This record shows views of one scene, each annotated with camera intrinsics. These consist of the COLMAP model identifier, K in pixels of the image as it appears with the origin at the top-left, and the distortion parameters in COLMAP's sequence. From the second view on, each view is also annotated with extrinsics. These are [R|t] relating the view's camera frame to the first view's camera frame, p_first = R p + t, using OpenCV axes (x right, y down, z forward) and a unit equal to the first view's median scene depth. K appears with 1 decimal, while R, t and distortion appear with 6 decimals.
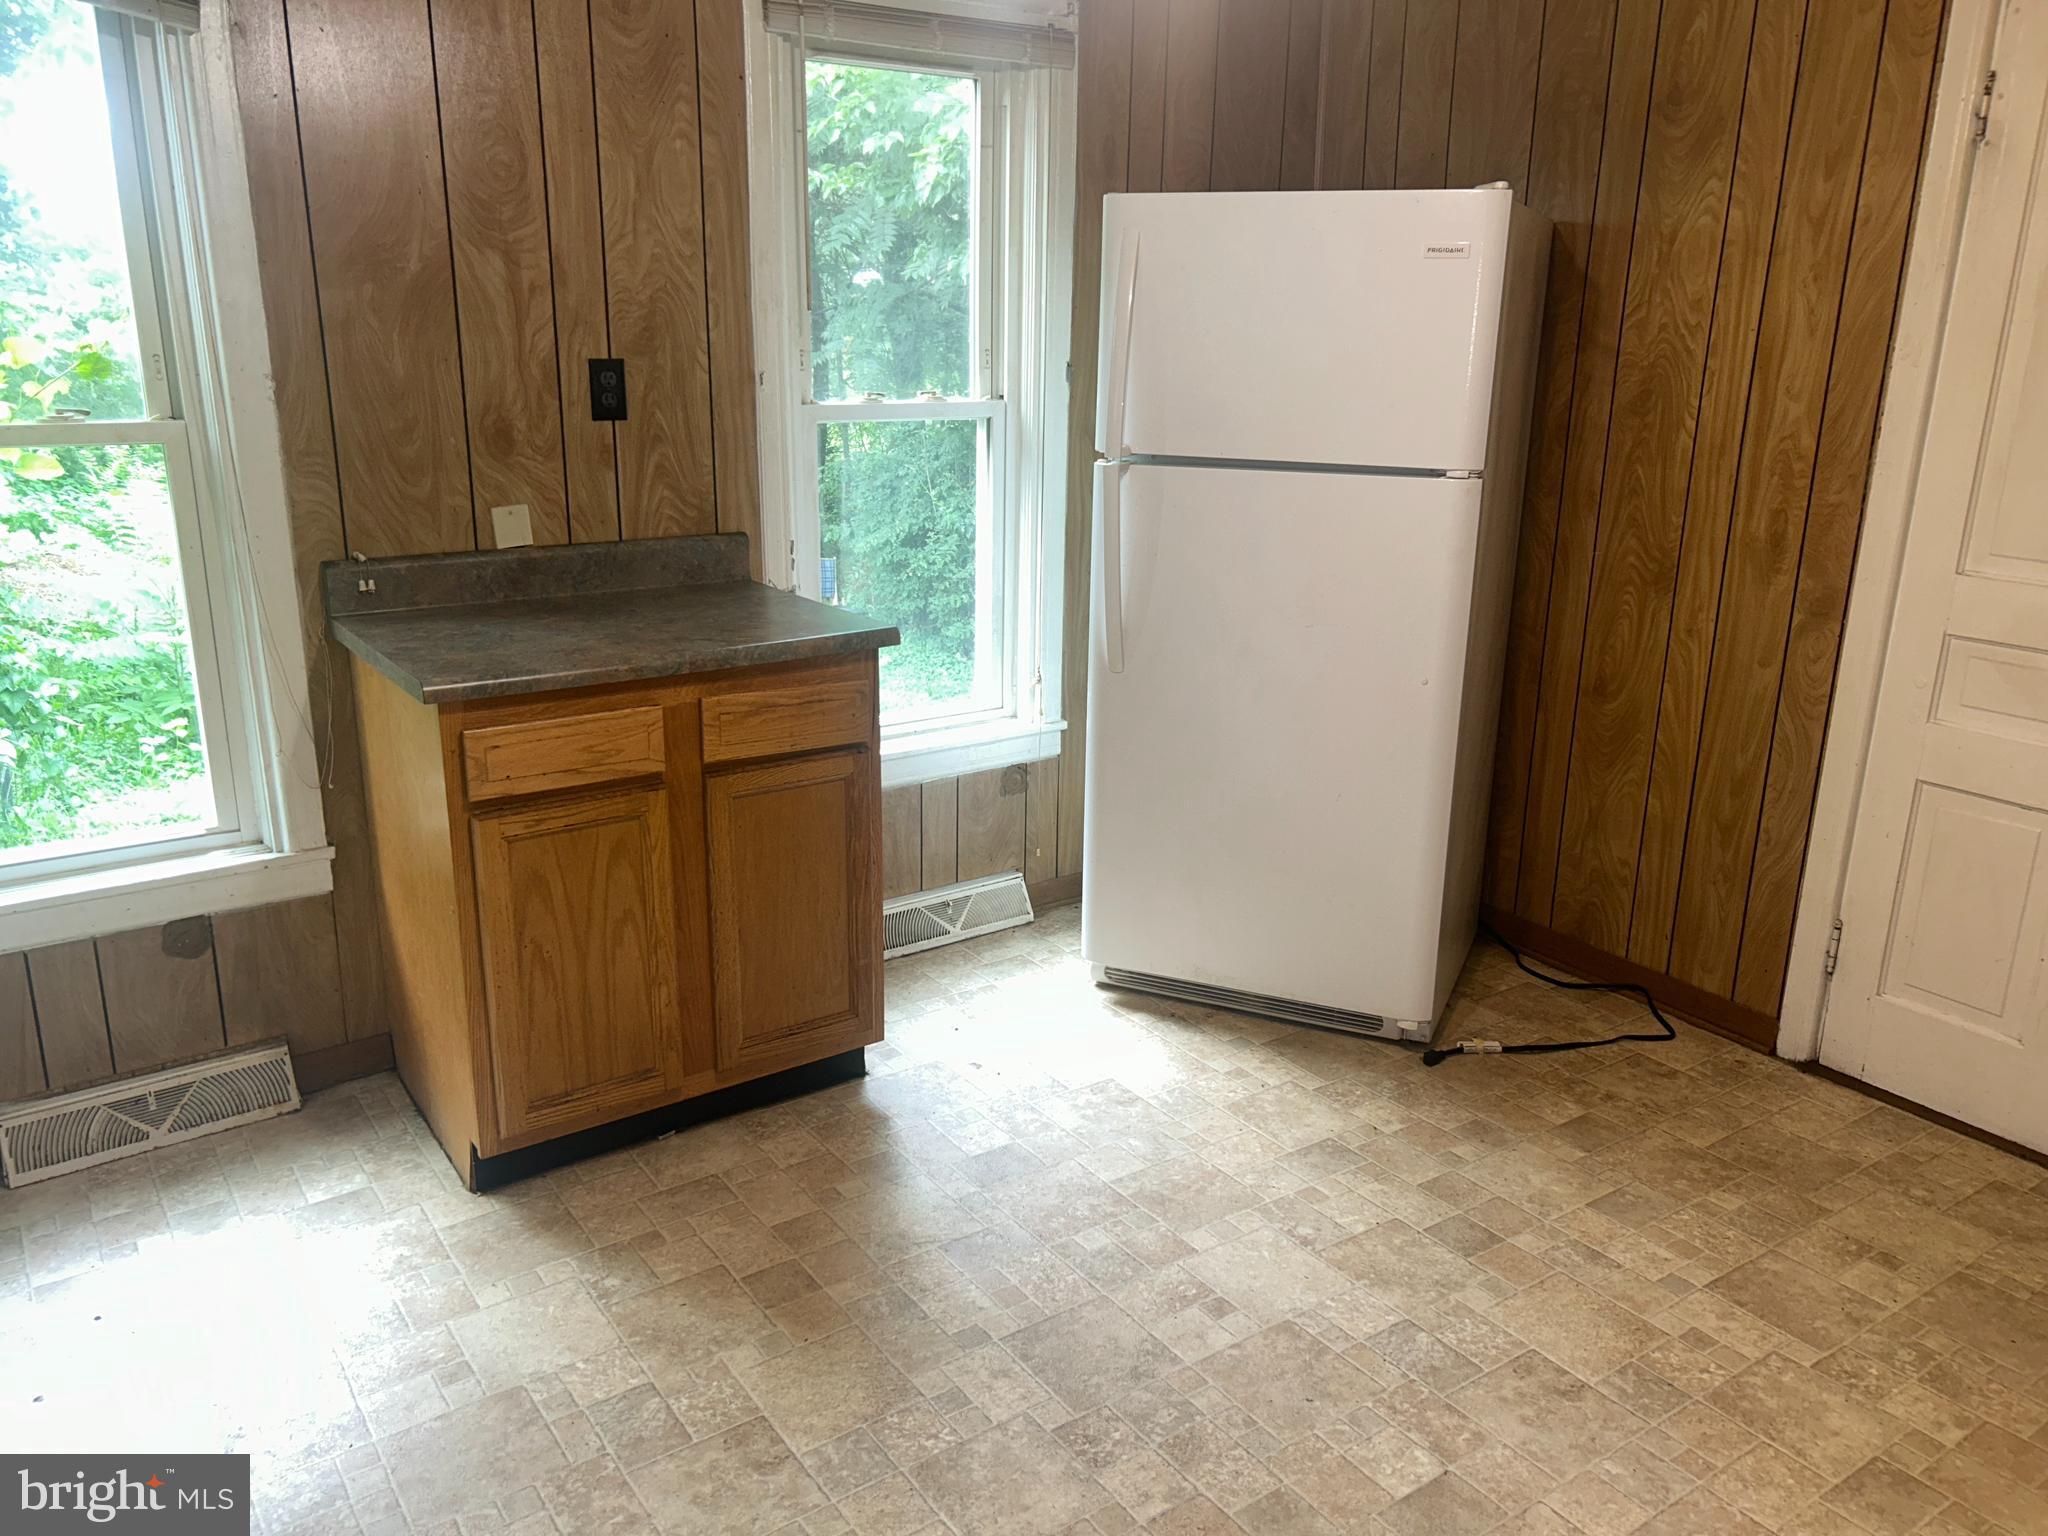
lens RADIAL K [[1551.7, 0, 1024.7], [0, 1551.7, 761.2], [0, 0, 1]] dist [0.047468, -0.052496]
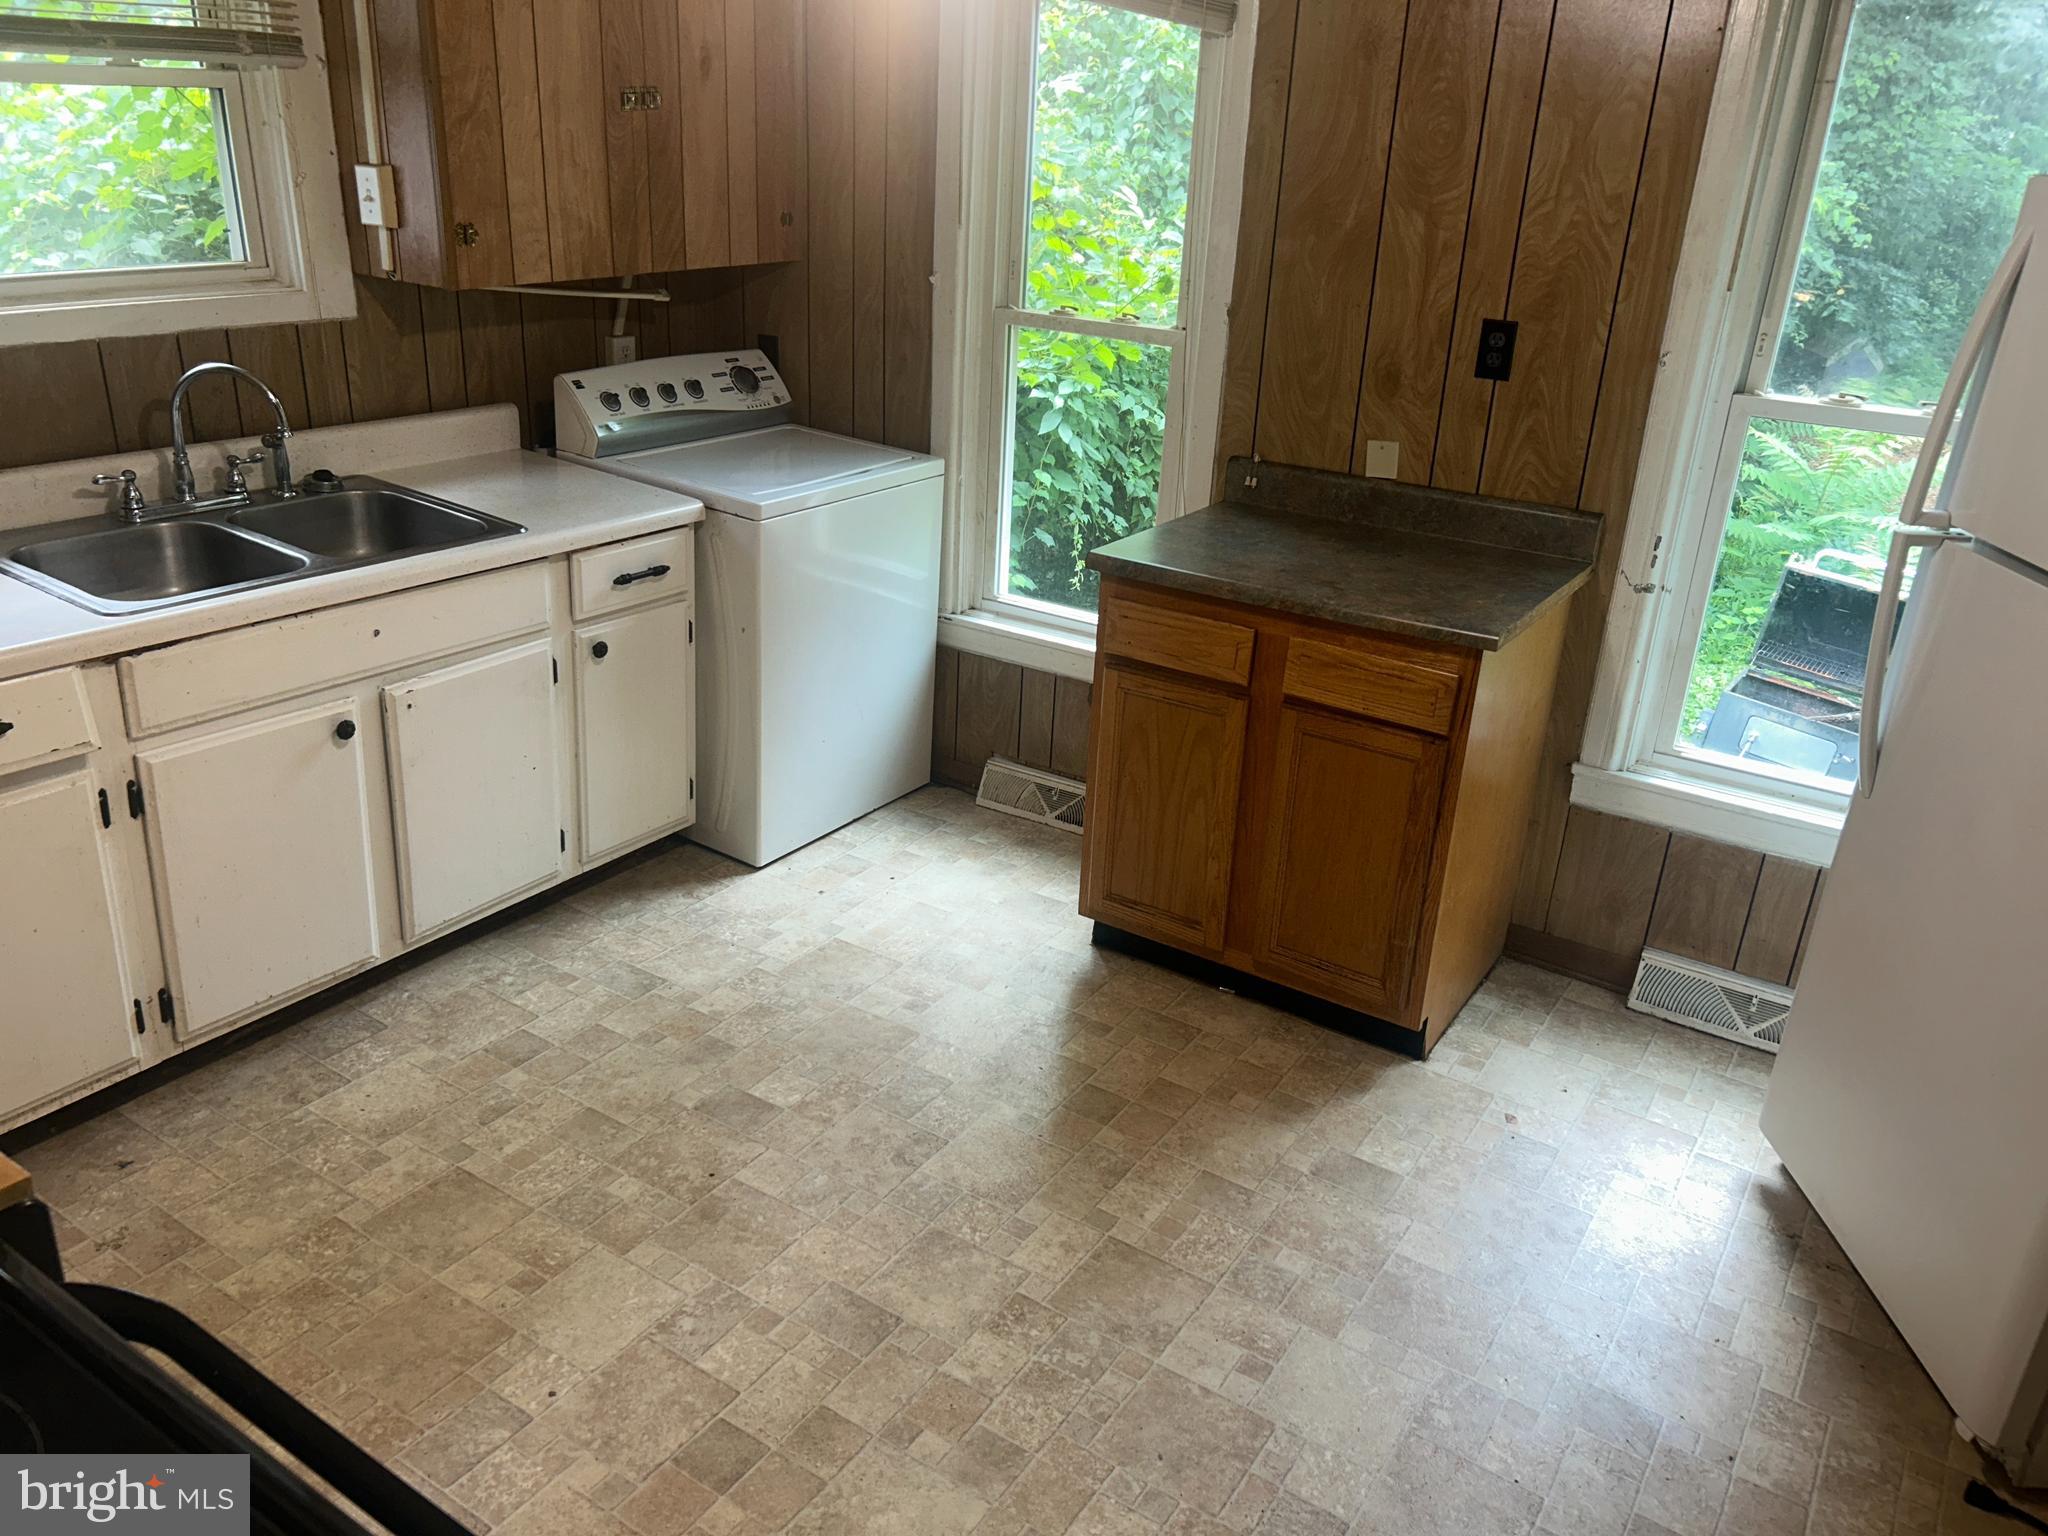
lens RADIAL K [[1551.7, 0, 1012.1], [0, 1551.7, 763.7], [0, 0, 1]] dist [0.047468, -0.052496]
pose [[0.366081, 0.362862, -0.856922, 0.655470], [-0.296184, 0.918391, 0.262360, -0.175806], [0.882190, 0.157762, 0.443680, 0.323155]]
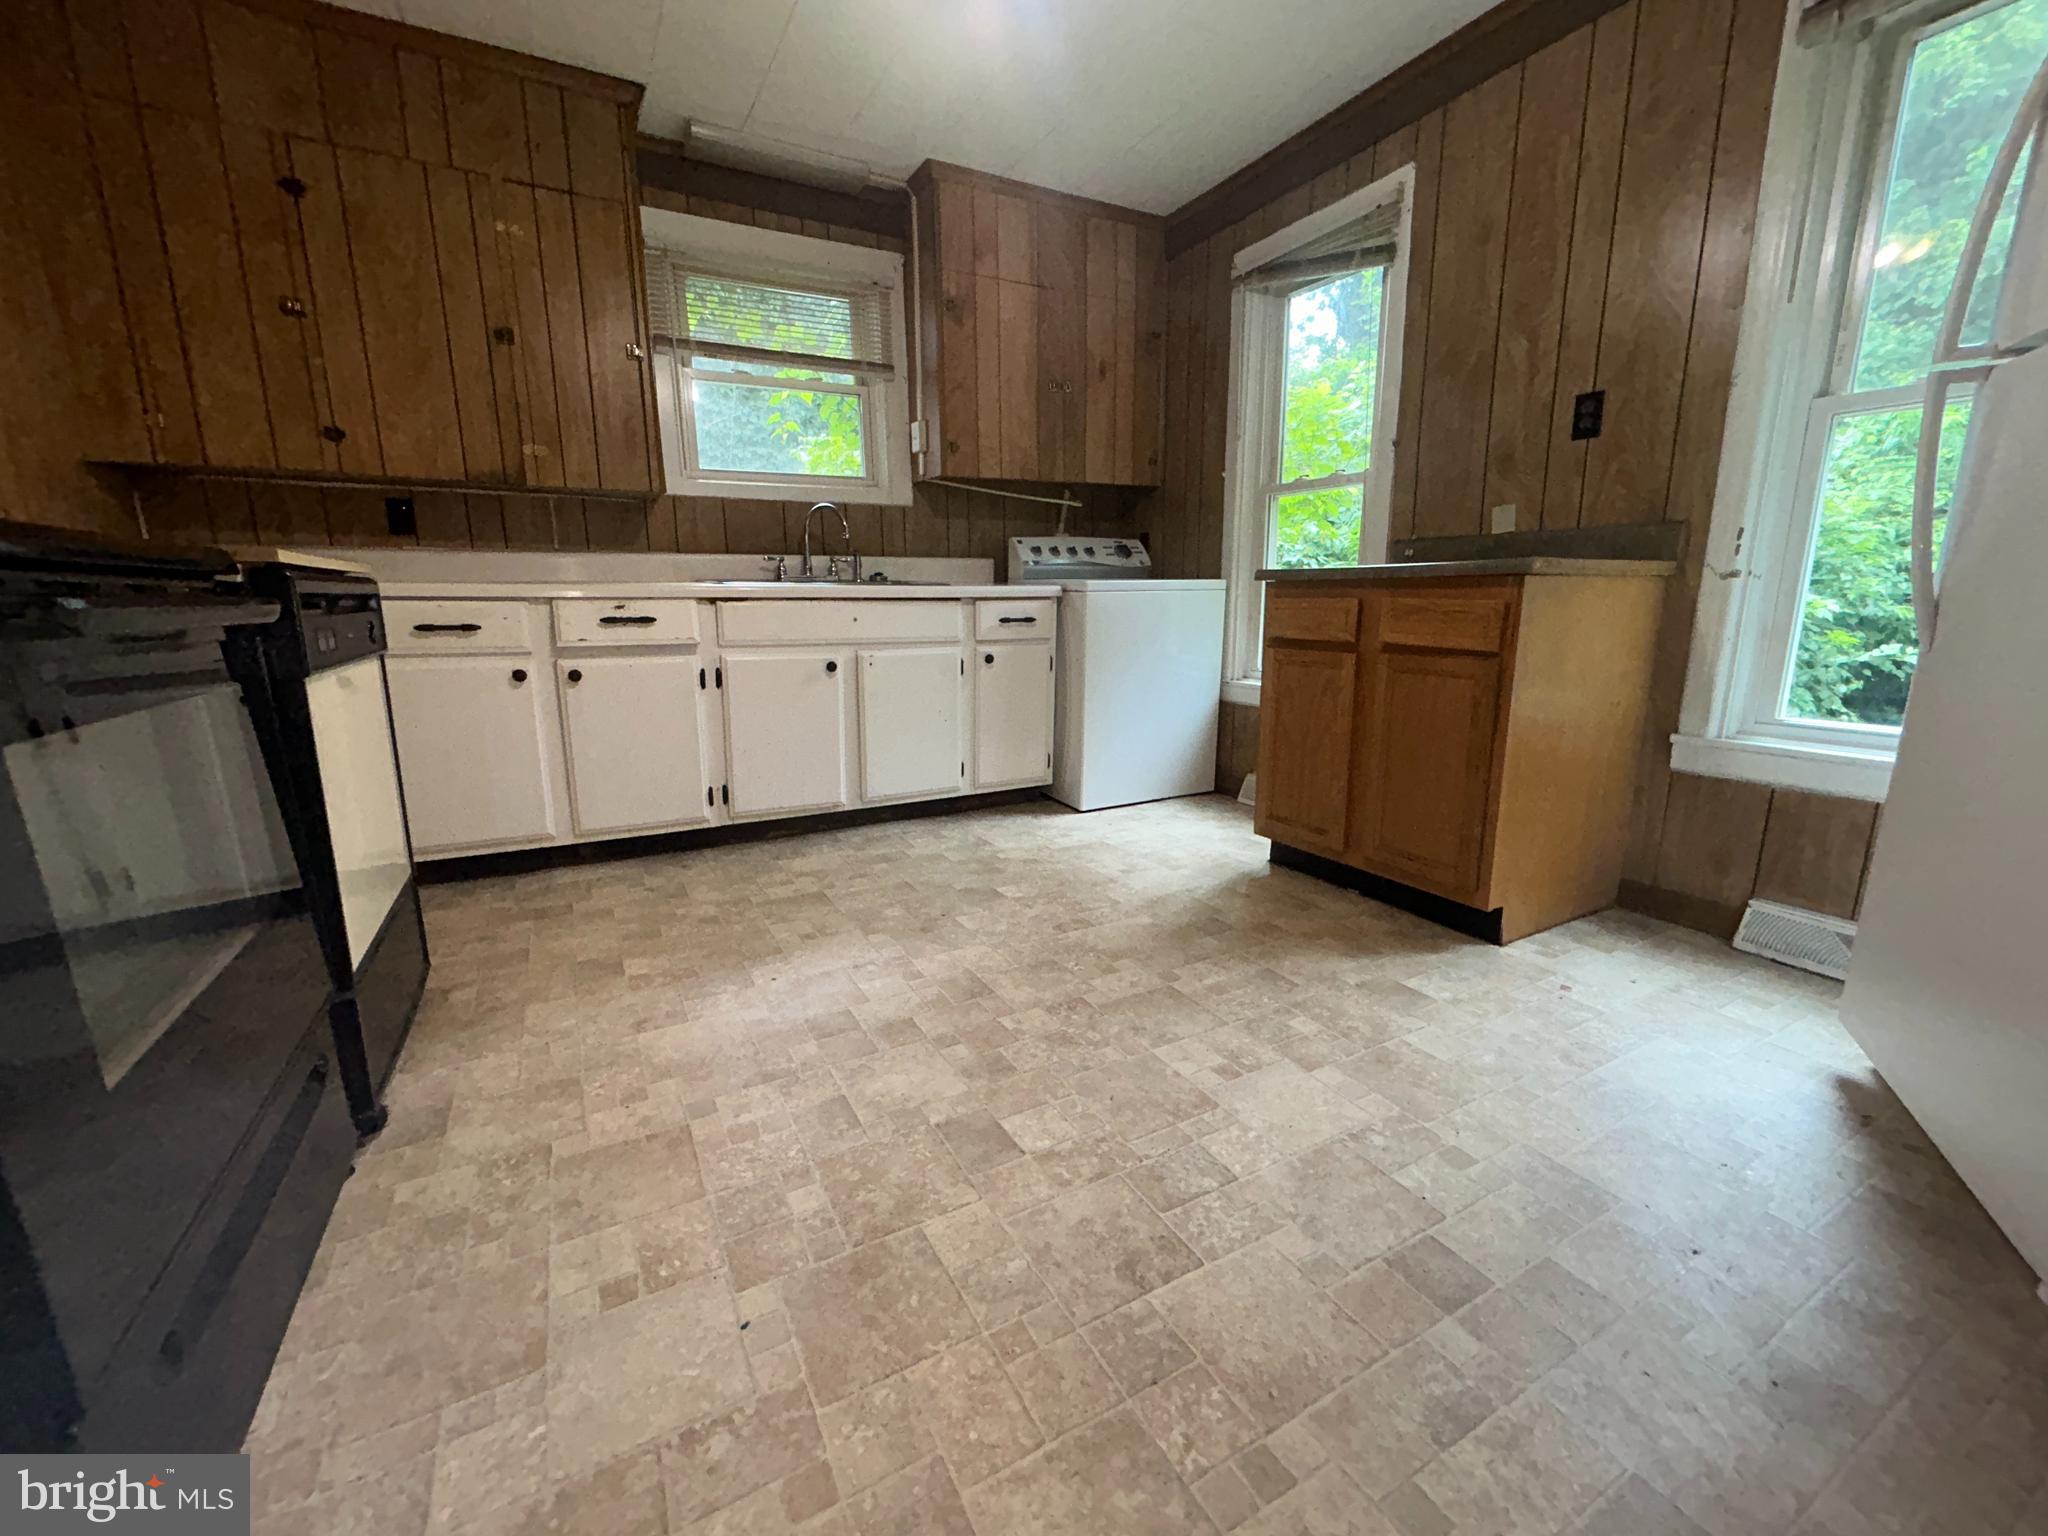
lens RADIAL K [[833.7, 0, 1017.5], [0, 833.7, 763.9], [0, 0, 1]] dist [0.000413, 0.000147]
pose [[-0.112662, 0.190286, -0.975243, 0.614981], [-0.268238, 0.939227, 0.214246, 0.031132], [0.956742, 0.285735, -0.054774, 0.699027]]
